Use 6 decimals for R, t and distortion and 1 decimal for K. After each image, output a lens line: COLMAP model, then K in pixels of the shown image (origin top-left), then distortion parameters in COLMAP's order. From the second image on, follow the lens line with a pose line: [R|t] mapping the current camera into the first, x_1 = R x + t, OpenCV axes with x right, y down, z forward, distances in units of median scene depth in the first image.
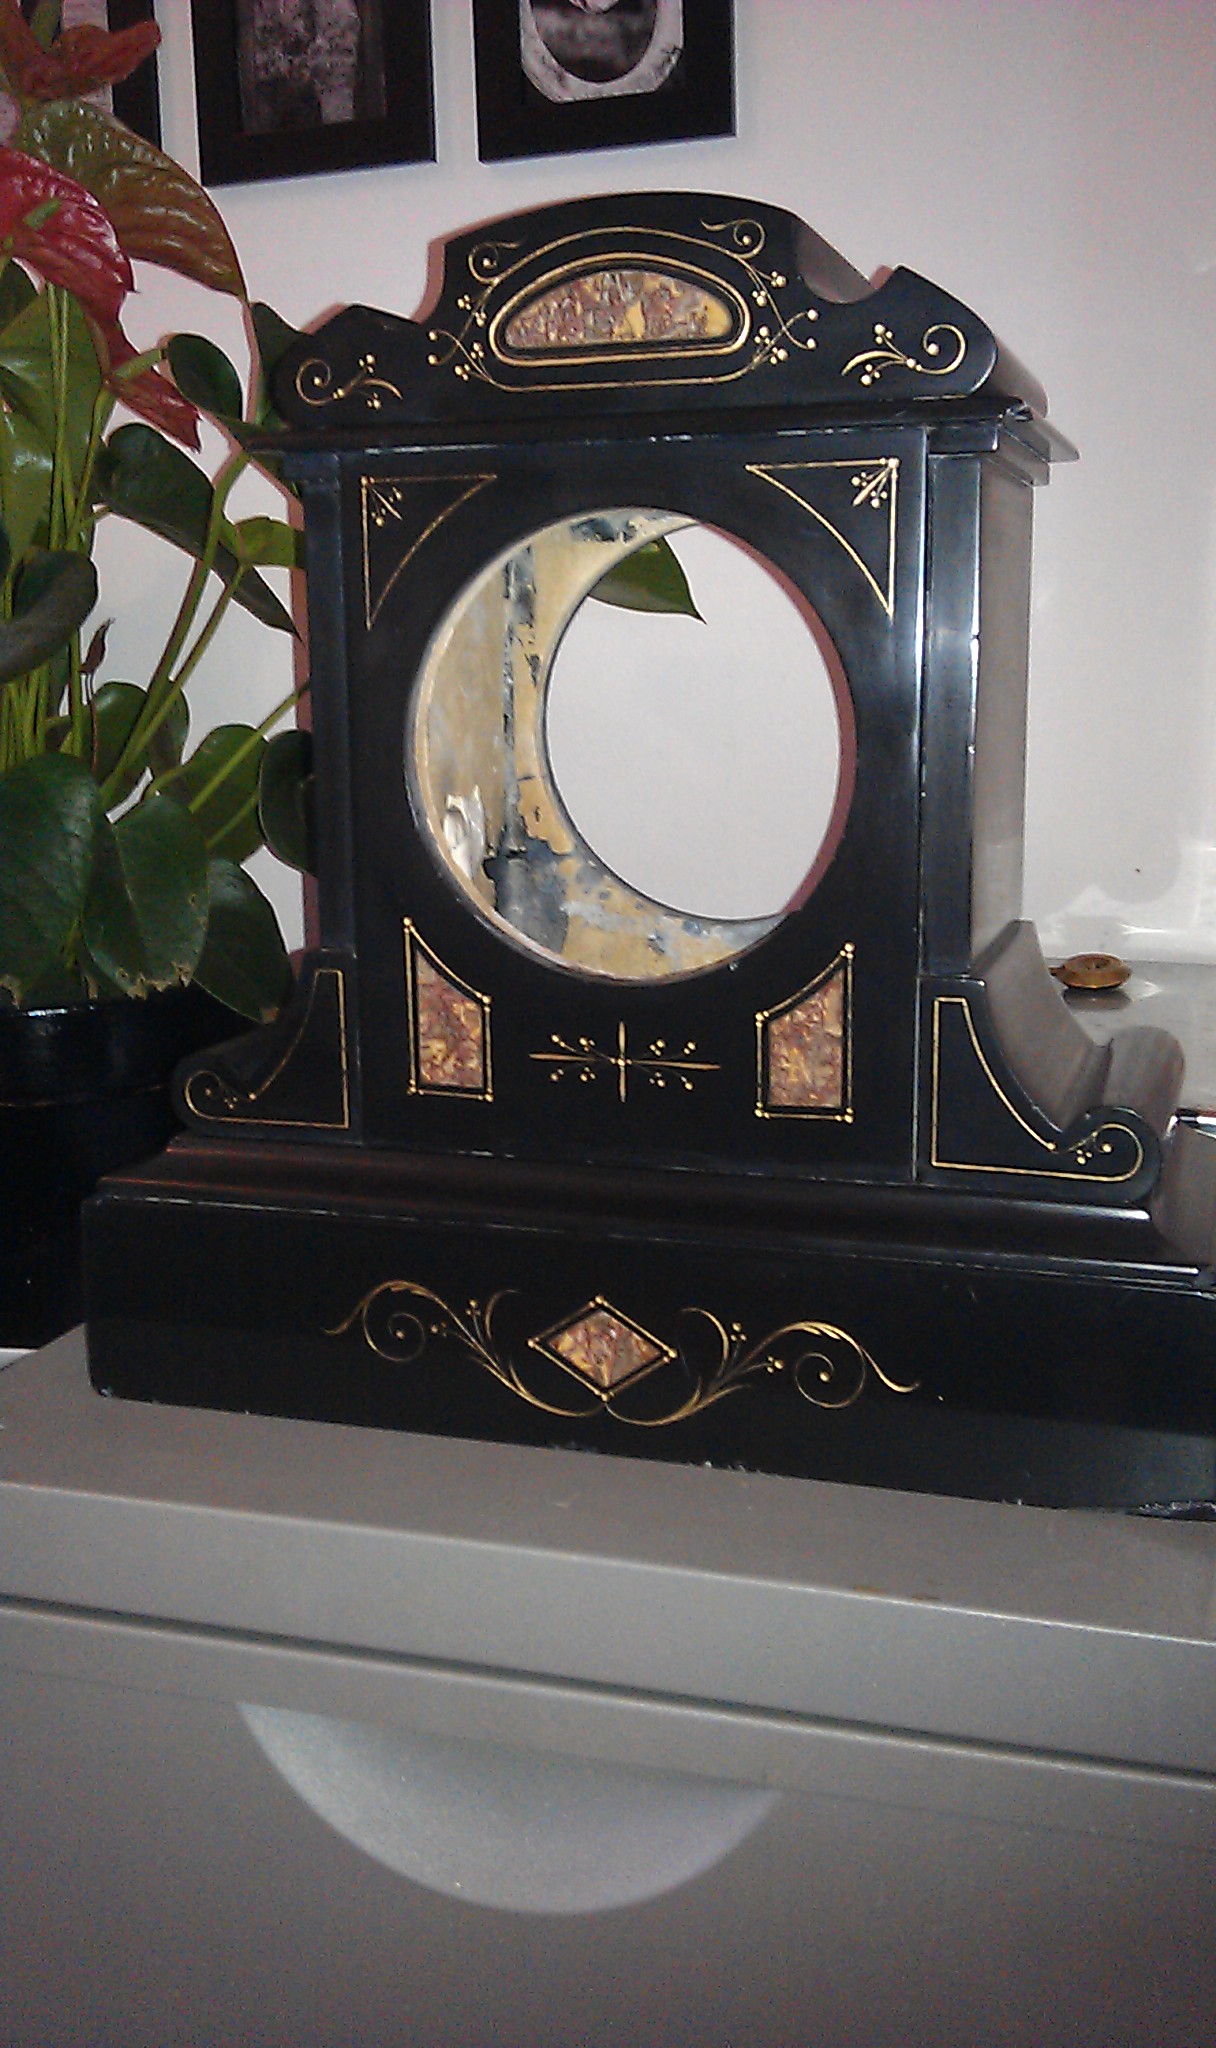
lens RADIAL K [[1882.6, 0, 608.0], [0, 1882.6, 1024.0], [0, 0, 1]] dist [0.006253, 0.006054]
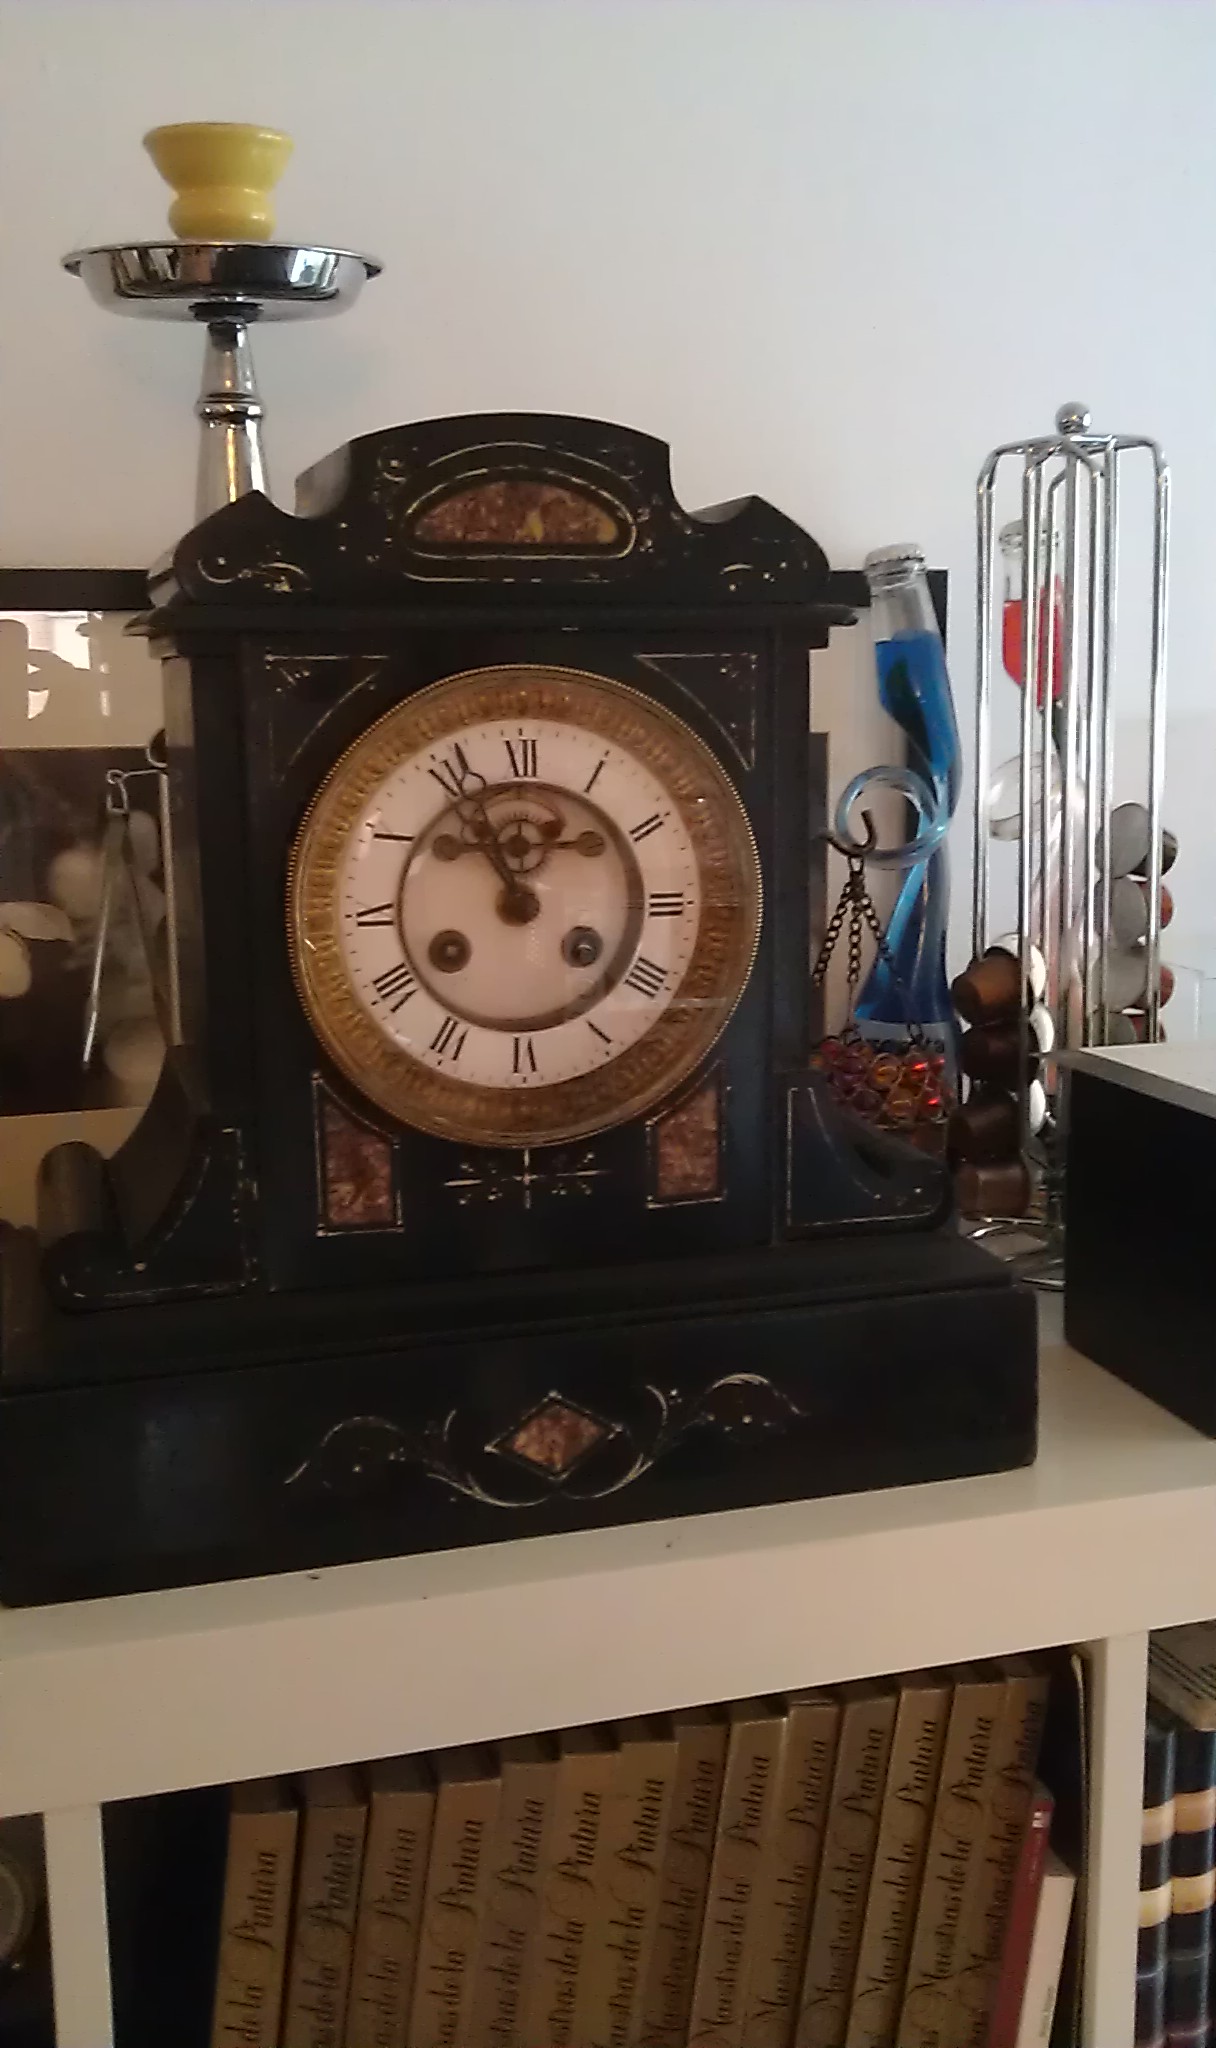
lens RADIAL K [[1882.6, 0, 608.0], [0, 1882.6, 1024.0], [0, 0, 1]] dist [0.006253, 0.006054]
pose [[0.841713, -0.100763, 0.530439, -0.543672], [0.110038, 0.993826, 0.014178, -0.082546], [-0.528593, 0.046435, 0.847604, 0.032474]]
